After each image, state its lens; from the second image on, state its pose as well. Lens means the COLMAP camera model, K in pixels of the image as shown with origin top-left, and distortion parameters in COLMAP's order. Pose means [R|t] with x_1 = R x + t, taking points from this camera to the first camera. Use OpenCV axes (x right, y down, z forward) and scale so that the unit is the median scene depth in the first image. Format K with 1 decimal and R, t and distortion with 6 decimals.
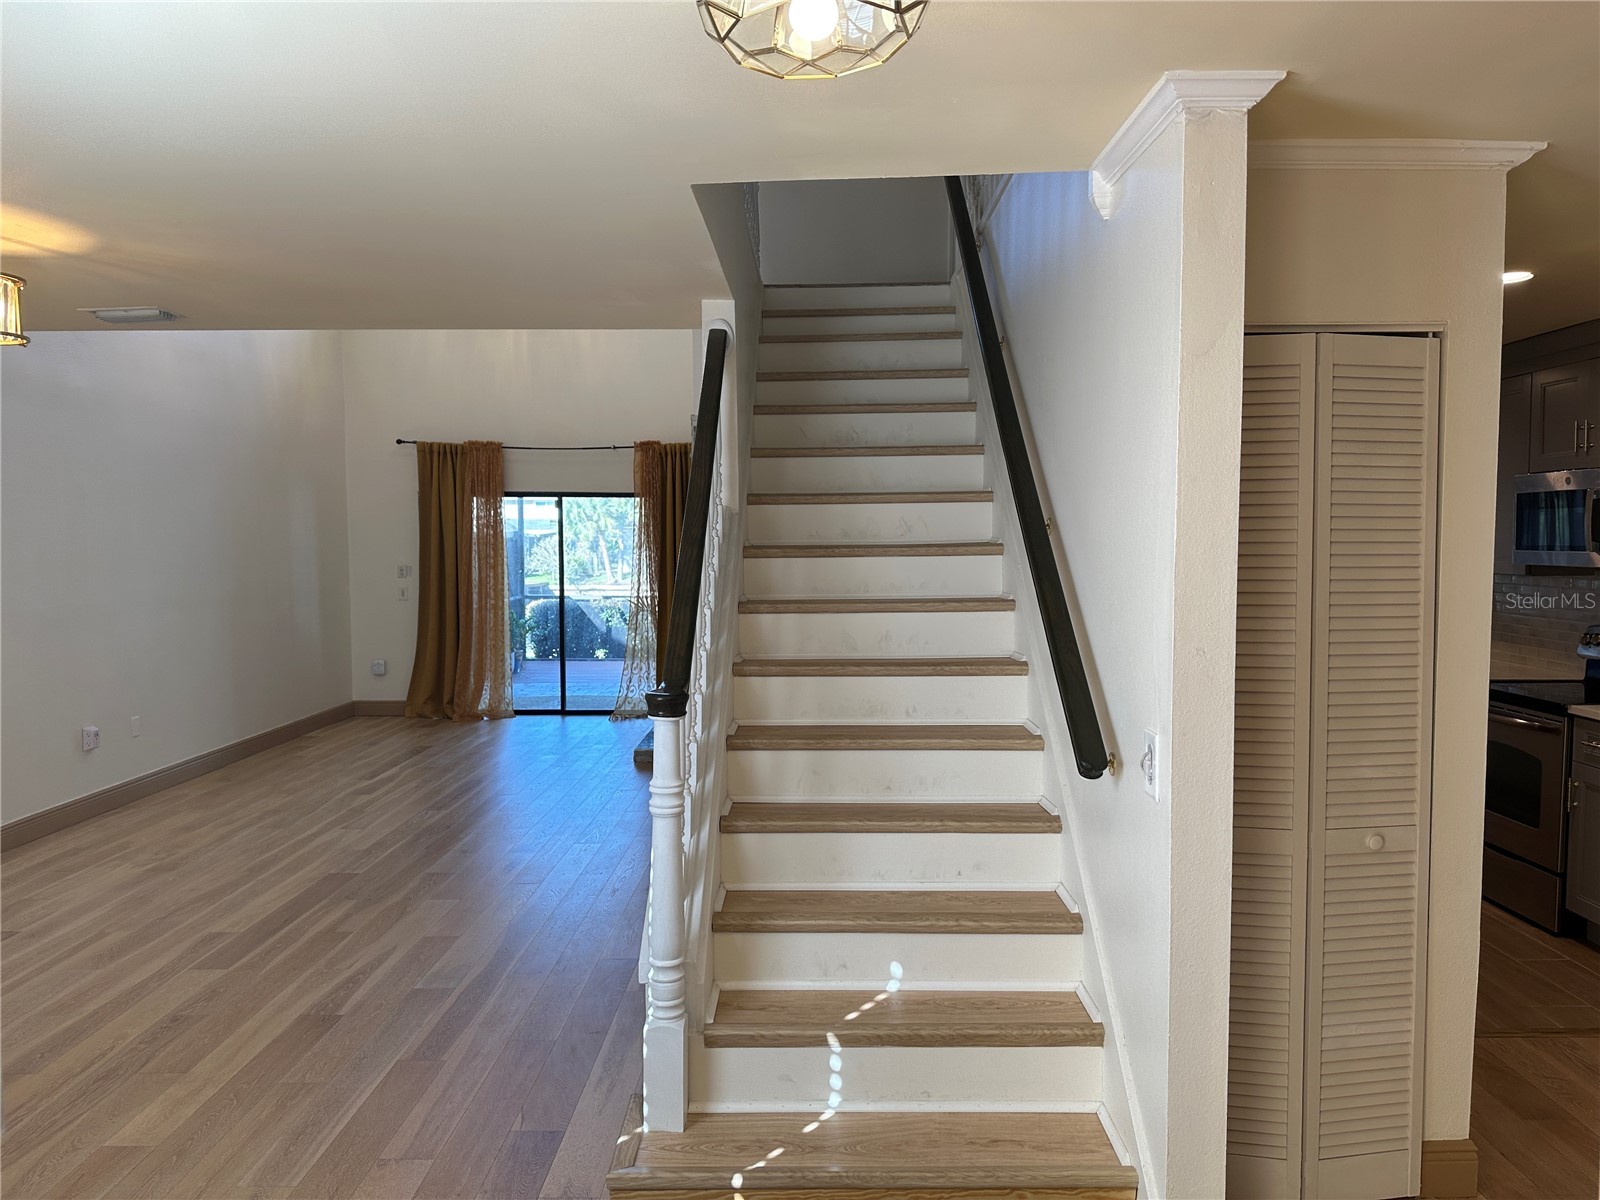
lens RADIAL K [[1118.5, 0, 811.1], [0, 1118.5, 596.0], [0, 0, 1]] dist [0.088483, -0.119723]
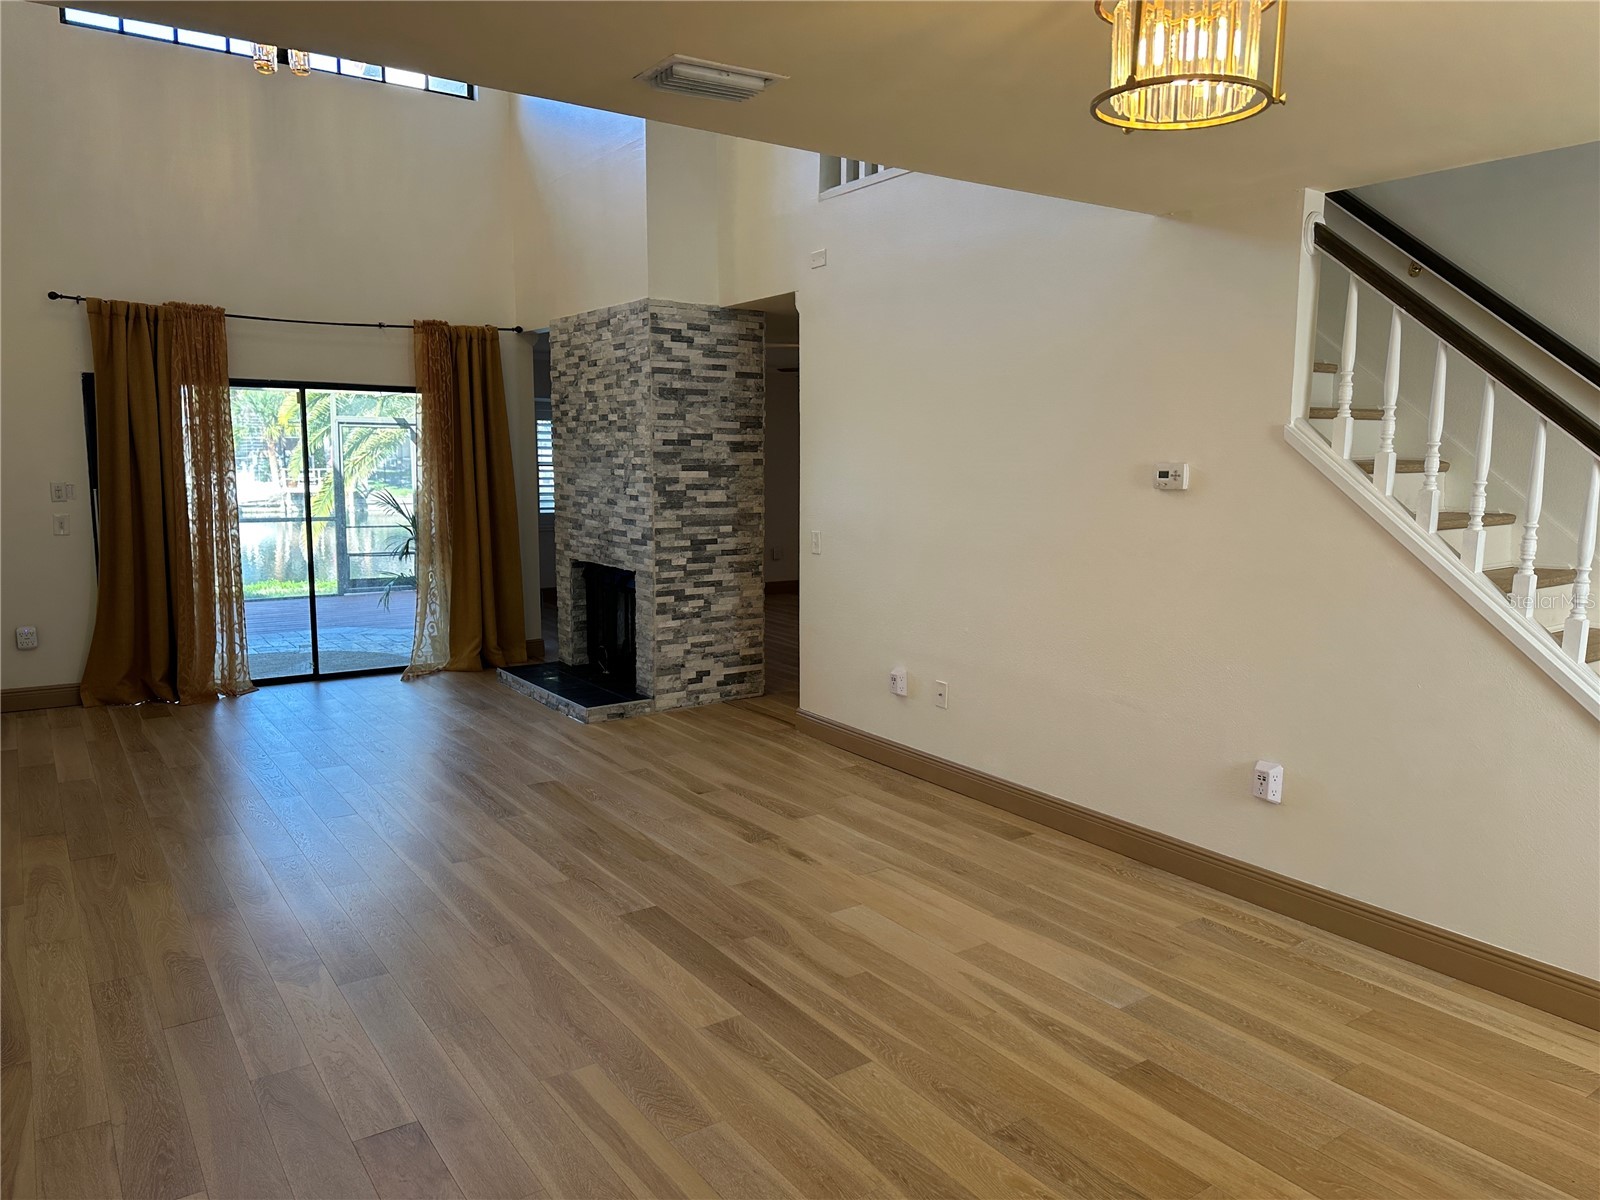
lens RADIAL K [[1117.8, 0, 793.9], [0, 1117.8, 600.5], [0, 0, 1]] dist [0.070533, -0.095943]
pose [[0.816635, -0.072369, 0.572600, -0.423773], [0.025169, 0.995629, 0.089938, -0.008894], [-0.576606, -0.059034, 0.814887, 0.216135]]
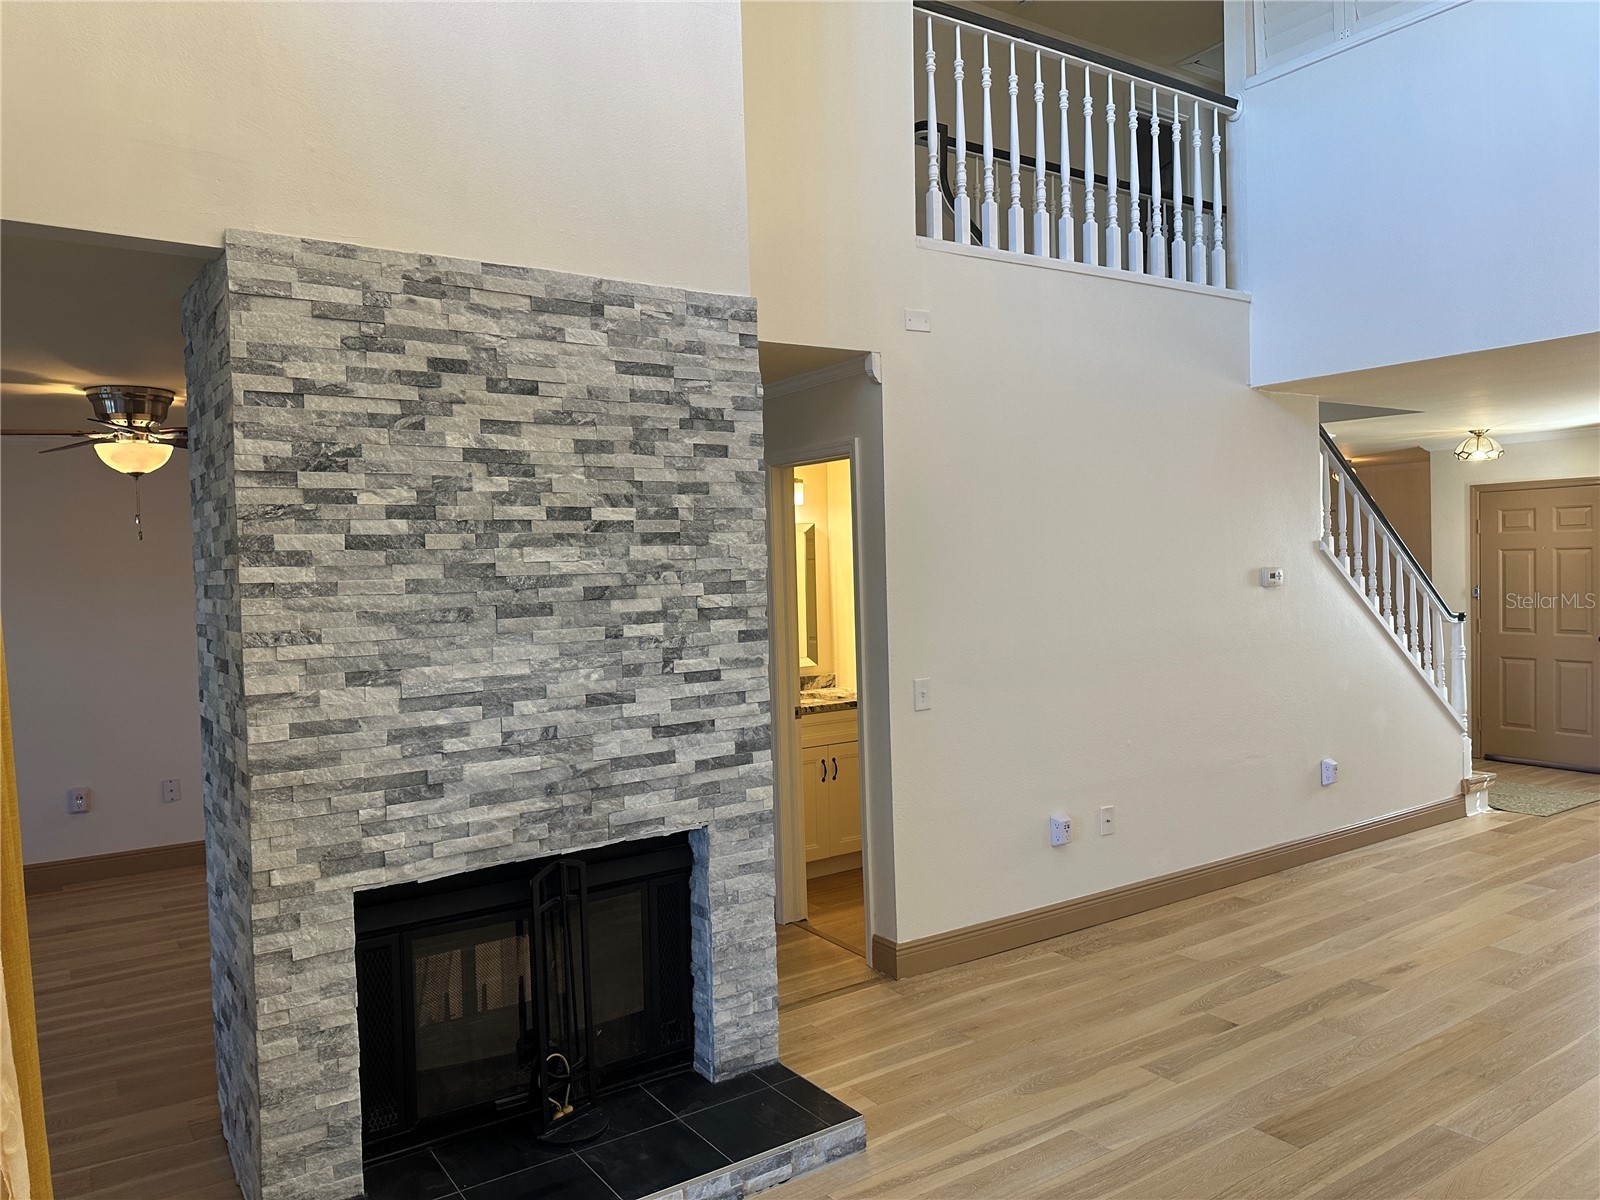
lens RADIAL K [[1117.5, 0, 794.5], [0, 1117.5, 599.3], [0, 0, 1]] dist [0.110716, -0.145176]
pose [[-0.574318, 0.013400, 0.818523, -0.398706], [0.085966, 0.995325, 0.044024, -0.050200], [-0.814106, 0.095649, -0.572785, 1.048714]]
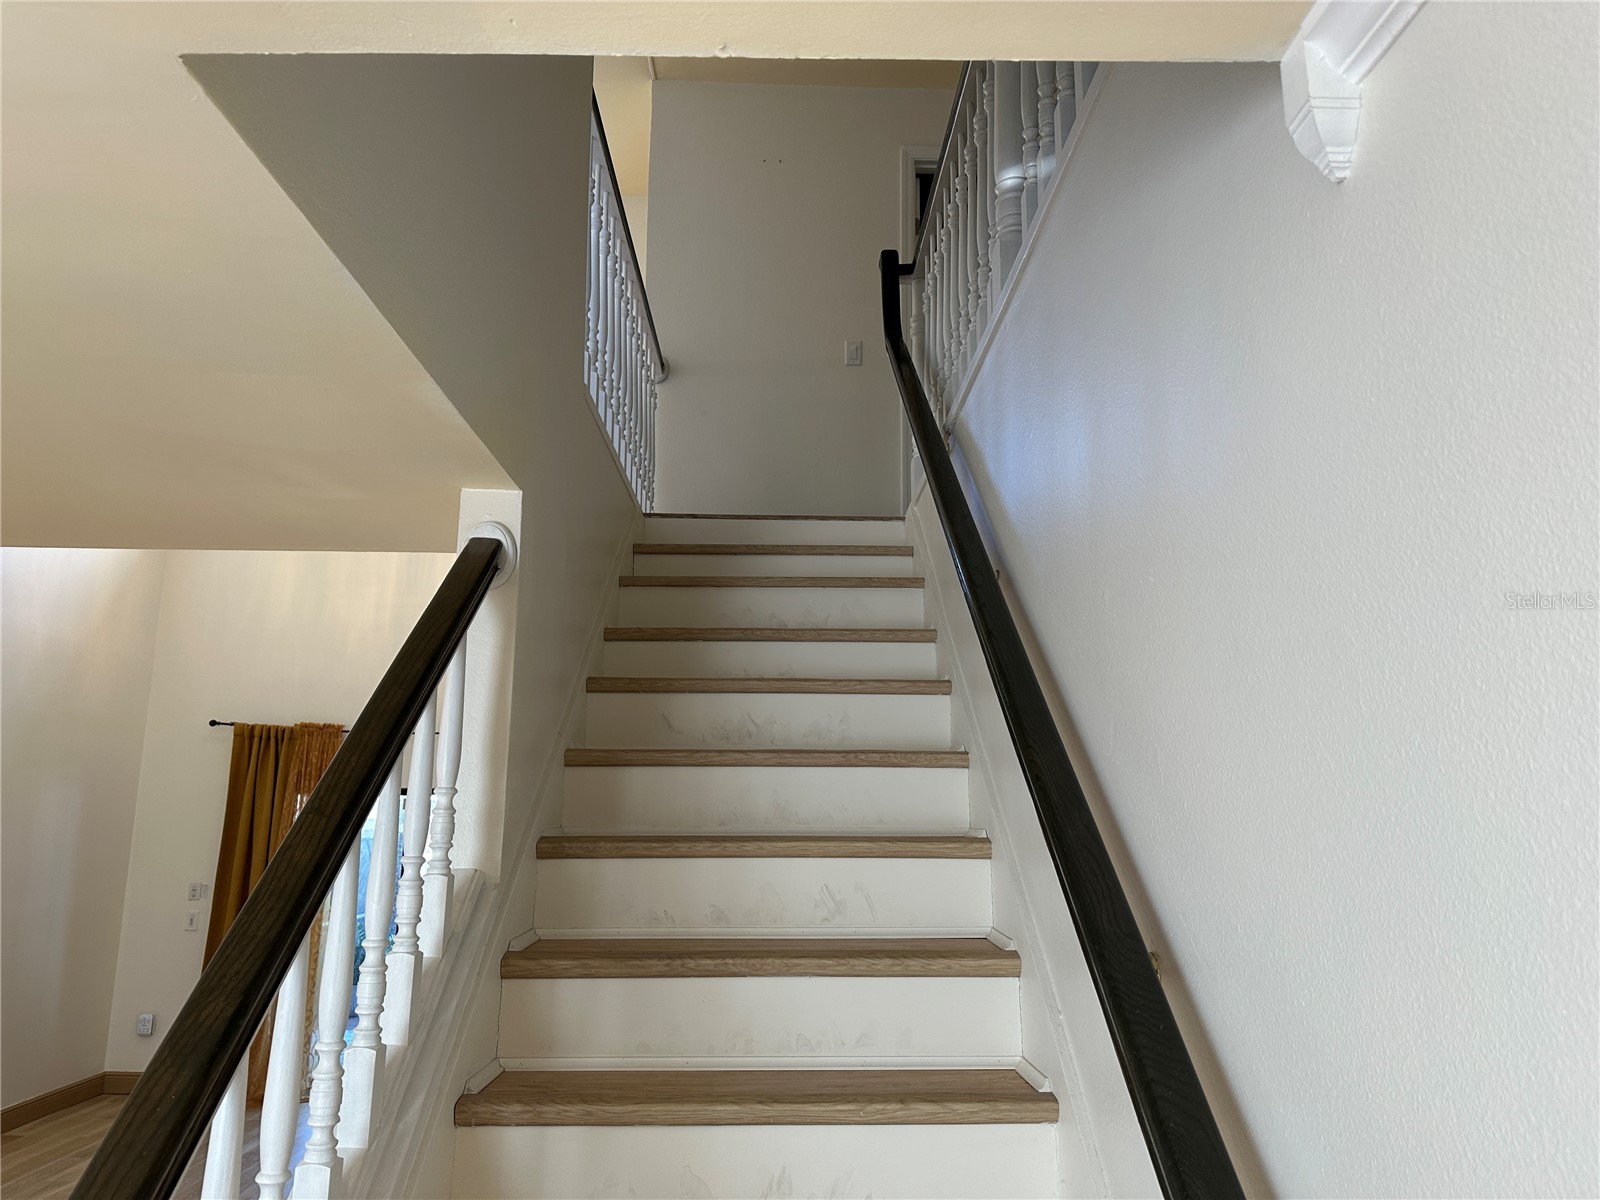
lens RADIAL K [[1117.8, 0, 793.9], [0, 1117.8, 600.5], [0, 0, 1]] dist [0.070533, -0.095943]
pose [[0.999611, 0.016445, 0.022518, 0.024635], [-0.010519, 0.970302, -0.241668, -0.034559], [-0.025823, 0.241337, 0.970098, 0.210755]]
